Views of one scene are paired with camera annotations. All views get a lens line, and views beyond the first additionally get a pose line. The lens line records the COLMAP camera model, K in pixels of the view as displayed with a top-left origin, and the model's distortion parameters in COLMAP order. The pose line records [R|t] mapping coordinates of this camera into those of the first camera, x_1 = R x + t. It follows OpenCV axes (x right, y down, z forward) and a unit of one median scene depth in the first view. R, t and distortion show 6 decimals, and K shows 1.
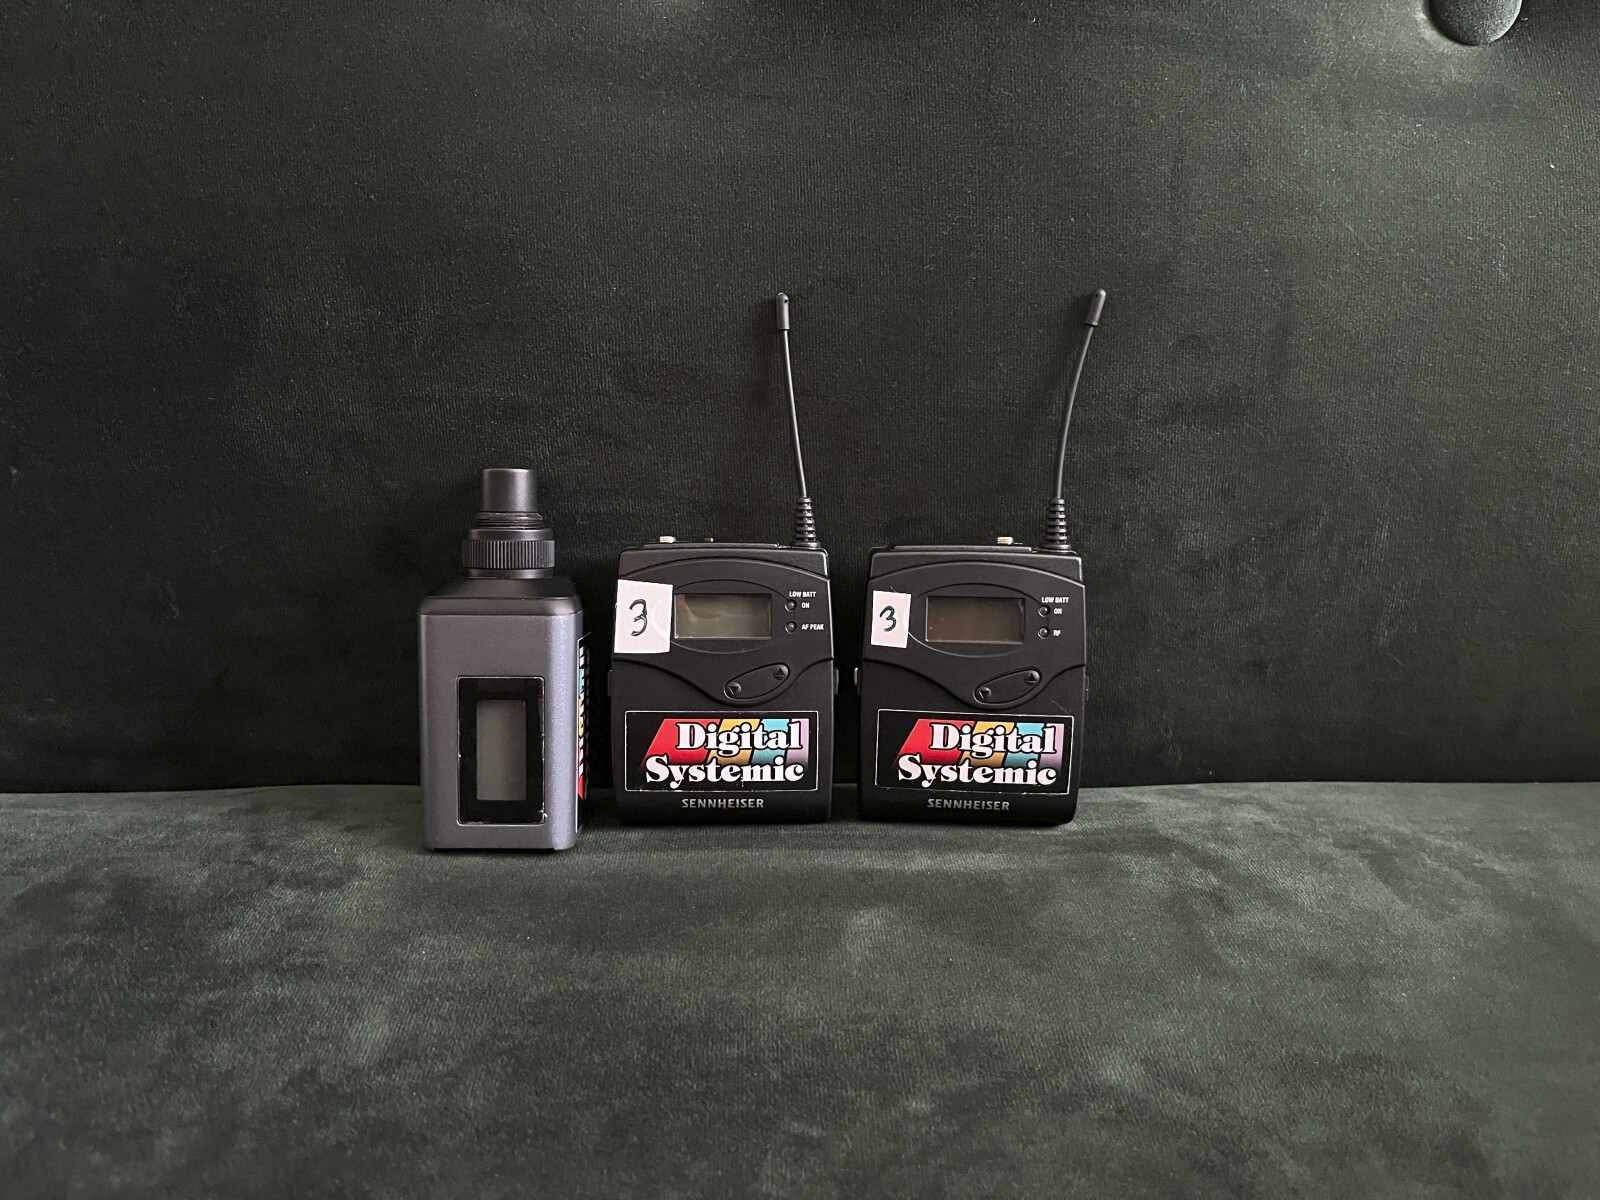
lens RADIAL K [[1215.9, 0, 792.5], [0, 1215.9, 595.1], [0, 0, 1]] dist [0.044563, -0.088640]
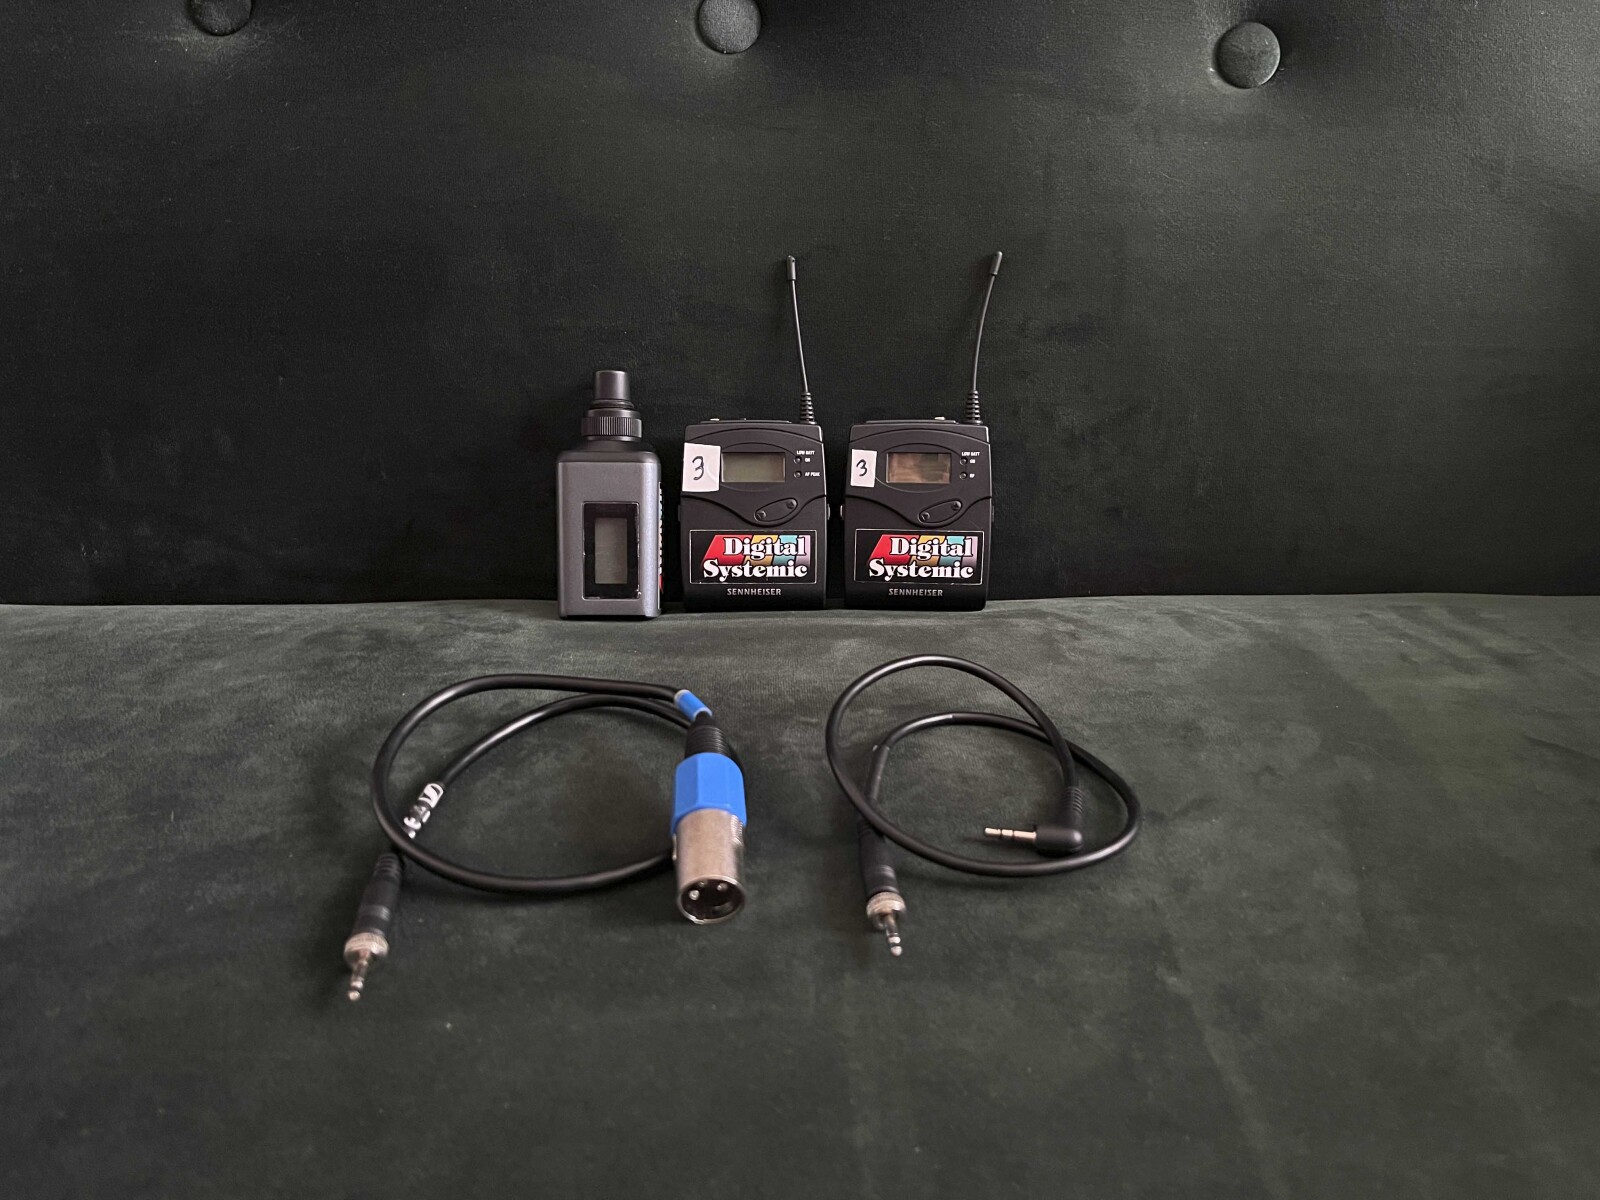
lens RADIAL K [[1213.1, 0, 796.8], [0, 1213.1, 605.1], [0, 0, 1]] dist [0.054213, -0.094899]
pose [[0.999977, -0.006479, -0.001879, -0.001042], [0.006441, 0.999787, -0.019621, 0.219470], [0.002006, 0.019609, 0.999806, -0.516522]]
